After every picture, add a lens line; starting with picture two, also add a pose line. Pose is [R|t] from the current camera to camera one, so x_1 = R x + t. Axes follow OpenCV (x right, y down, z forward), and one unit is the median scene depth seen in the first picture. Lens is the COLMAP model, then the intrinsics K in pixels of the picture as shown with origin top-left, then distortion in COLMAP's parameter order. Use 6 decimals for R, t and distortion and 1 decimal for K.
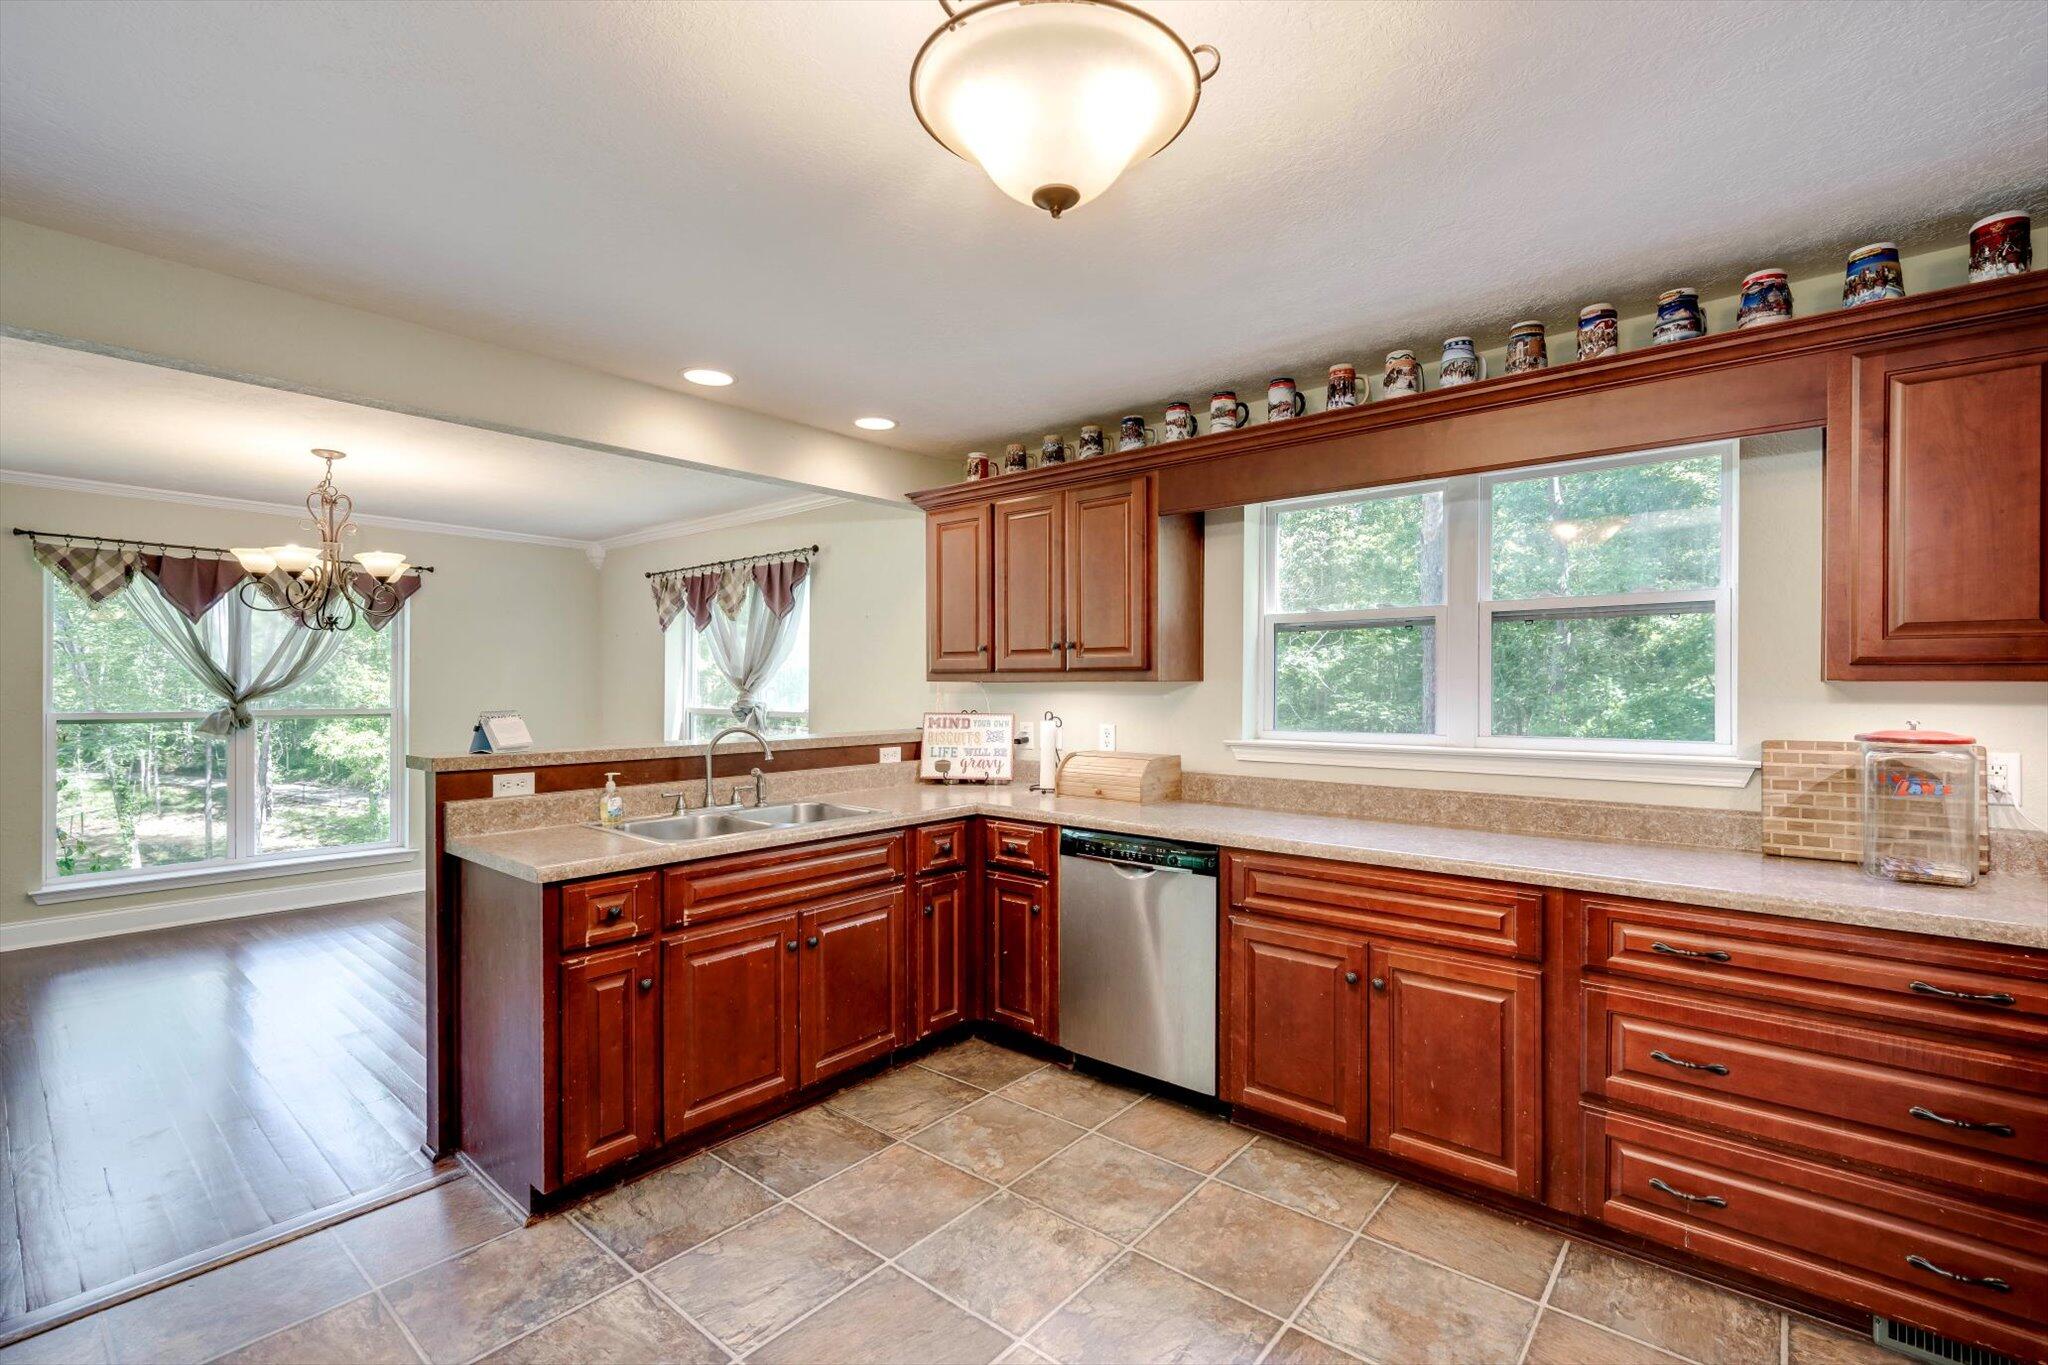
lens RADIAL K [[878.3, 0, 1043.6], [0, 878.3, 677.0], [0, 0, 1]] dist [-0.012717, -0.000562]
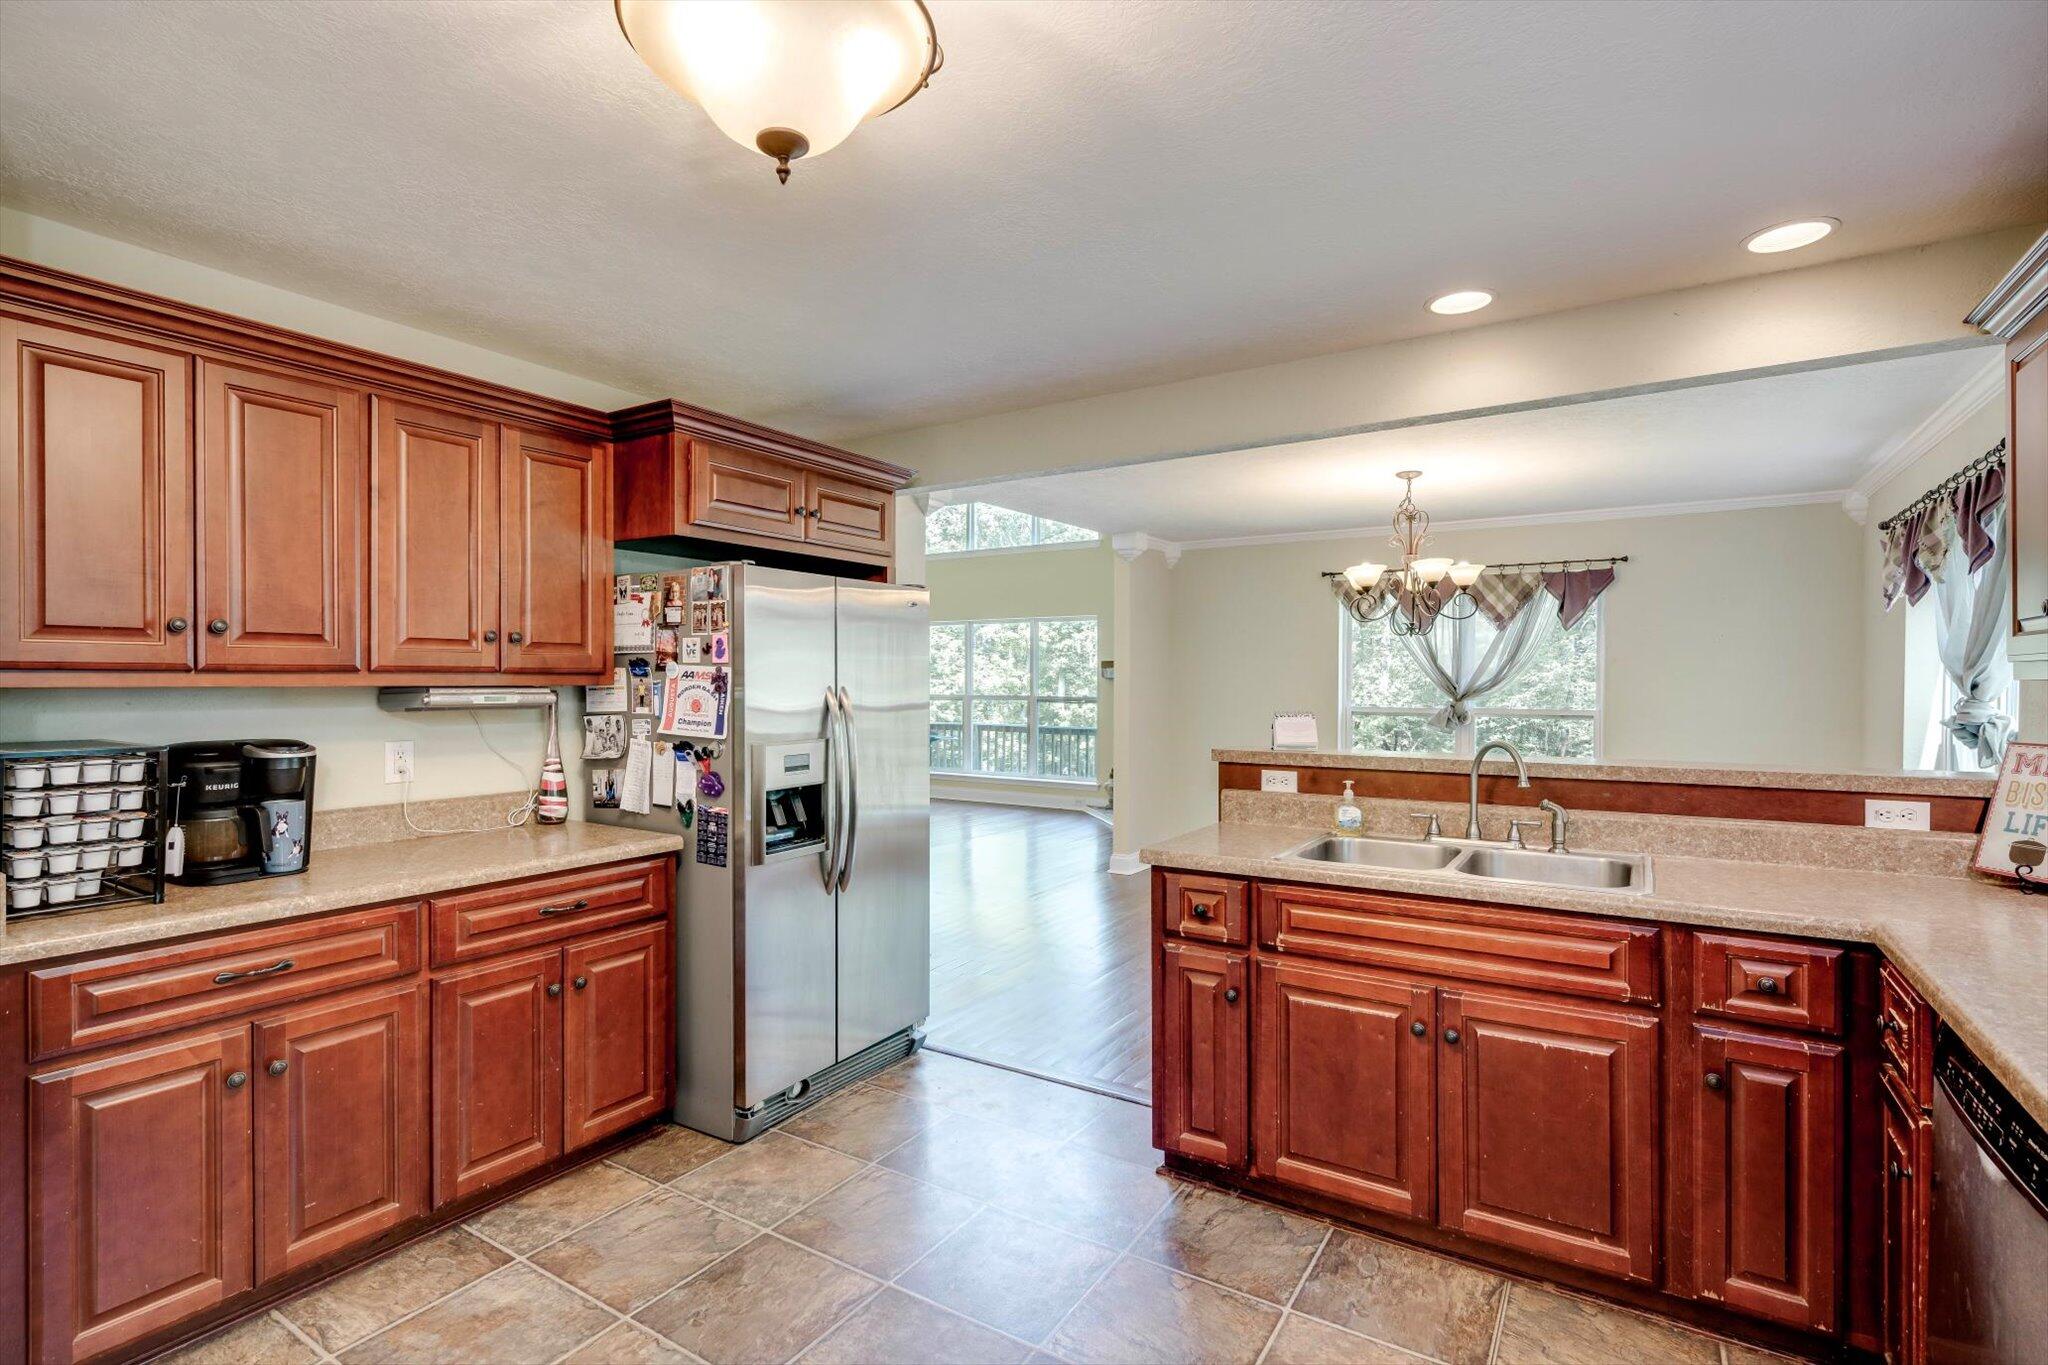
lens RADIAL K [[957.5, 0, 1030.6], [0, 957.5, 685.3], [0, 0, 1]] dist [0.008431, -0.000215]
pose [[0.145068, 0.001508, -0.989420, 0.267261], [0.008797, 0.999957, 0.002814, 0.001318], [0.989383, -0.009112, 0.145049, 0.297428]]
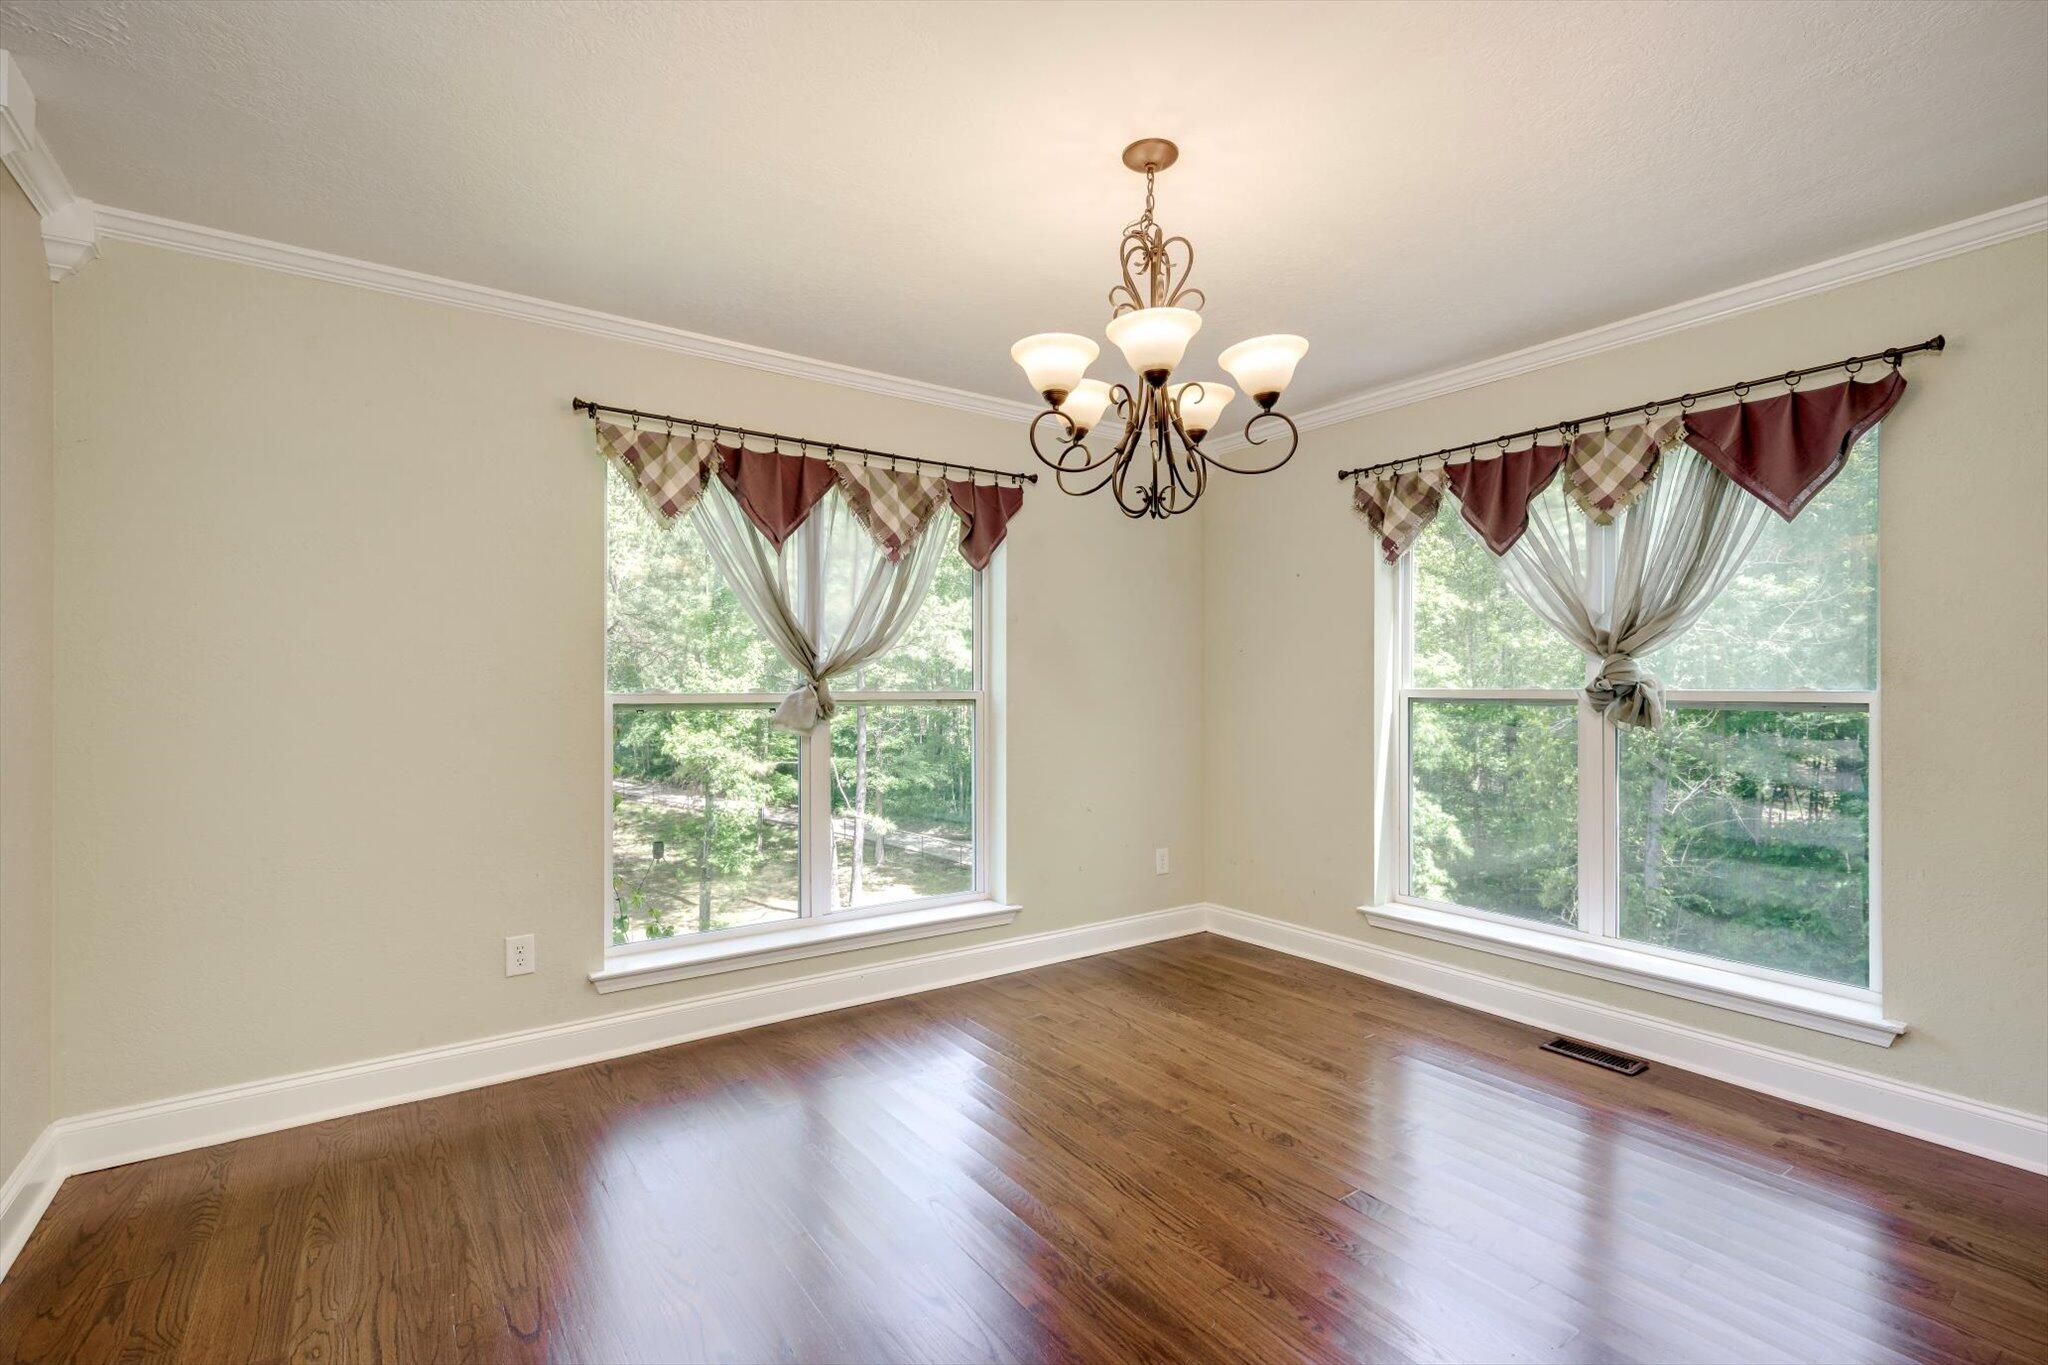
lens RADIAL K [[957.5, 0, 1029.5], [0, 957.5, 677.9], [0, 0, 1]] dist [0.008431, -0.000215]
pose [[0.957359, -0.006437, -0.288830, -0.642485], [0.006409, 0.999979, -0.001042, 0.034033], [0.288831, -0.000853, 0.957380, 0.402655]]
